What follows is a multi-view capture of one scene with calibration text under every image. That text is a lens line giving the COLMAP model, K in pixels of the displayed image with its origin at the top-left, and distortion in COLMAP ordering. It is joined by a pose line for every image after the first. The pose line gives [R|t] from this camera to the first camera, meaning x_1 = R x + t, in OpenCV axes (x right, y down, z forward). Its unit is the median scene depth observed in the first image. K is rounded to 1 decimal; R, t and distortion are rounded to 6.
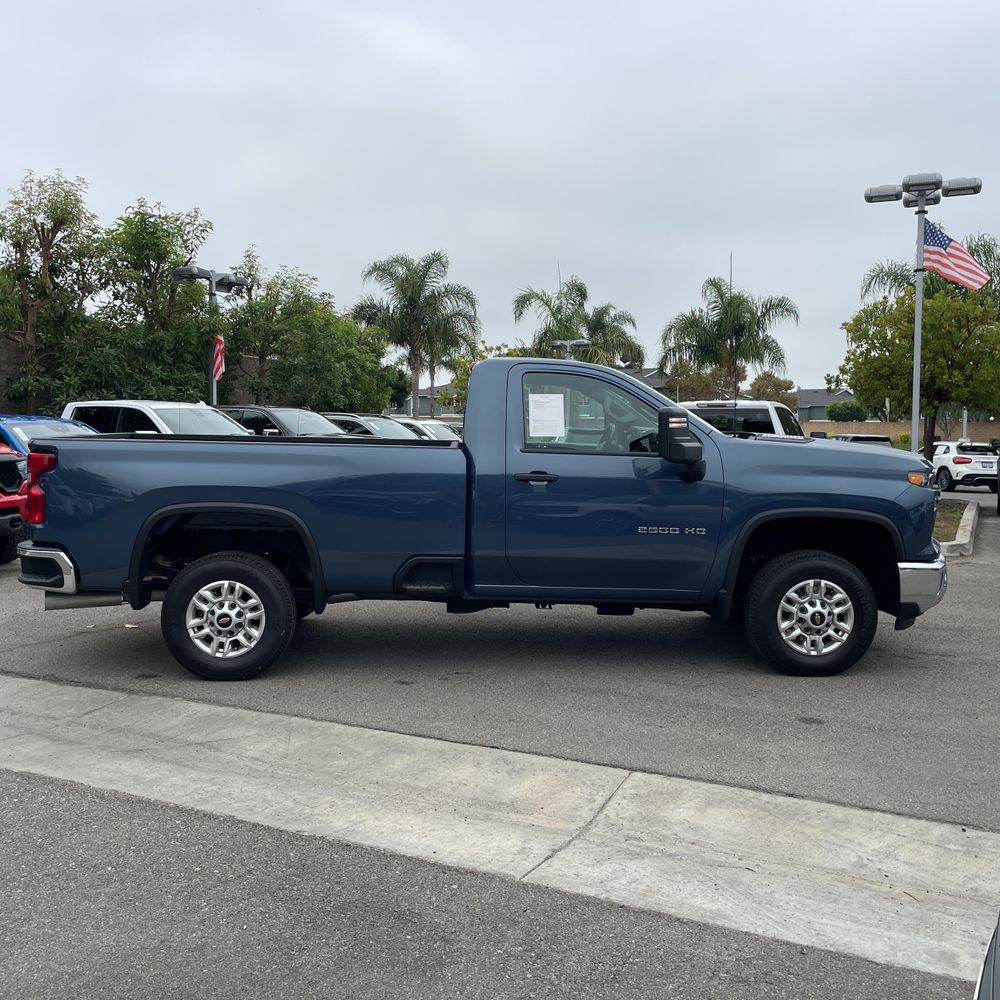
lens RADIAL K [[976.4, 0, 489.6], [0, 976.4, 483.2], [0, 0, 1]] dist [0.061001, -0.019868]
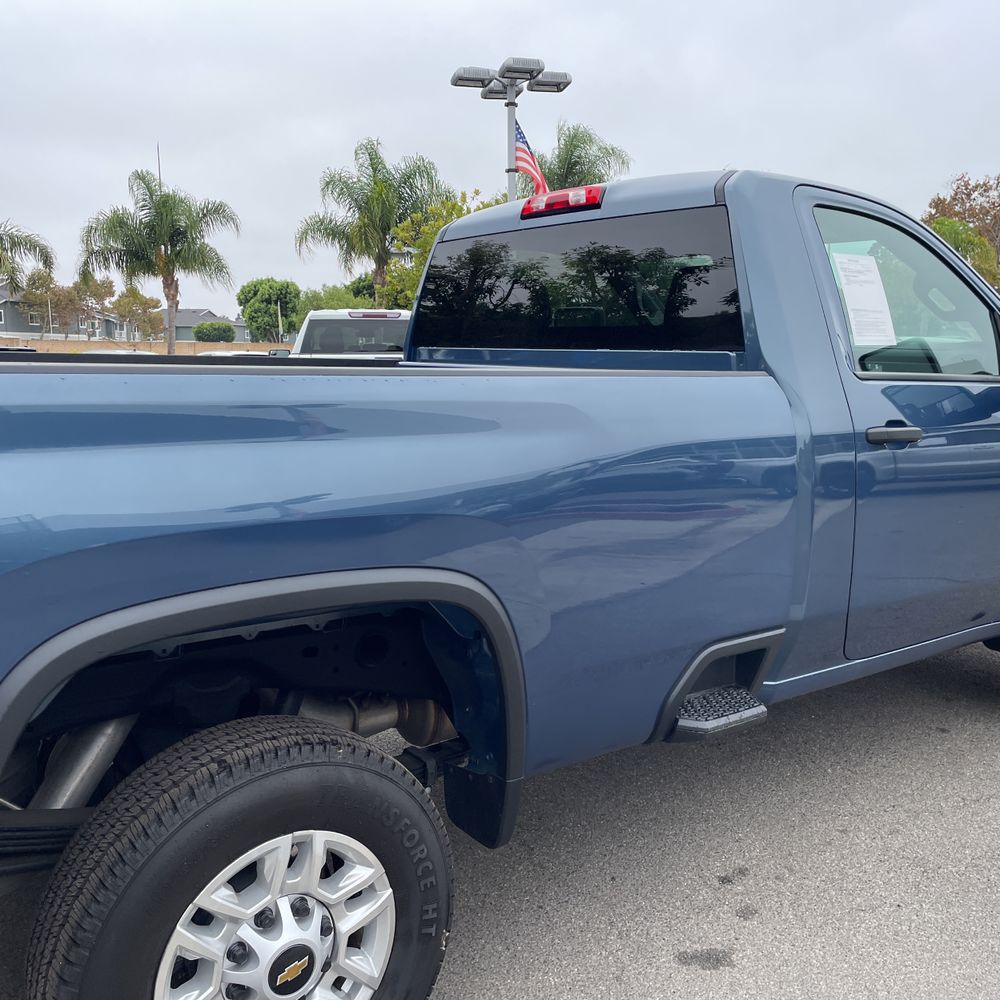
lens RADIAL K [[996.0, 0, 505.1], [0, 996.0, 485.8], [0, 0, 1]] dist [0.090093, -0.119640]
pose [[0.811233, -0.082397, 0.578888, -0.118134], [0.036732, 0.995247, 0.090185, -0.009654], [-0.583568, -0.051898, 0.810404, 0.222290]]
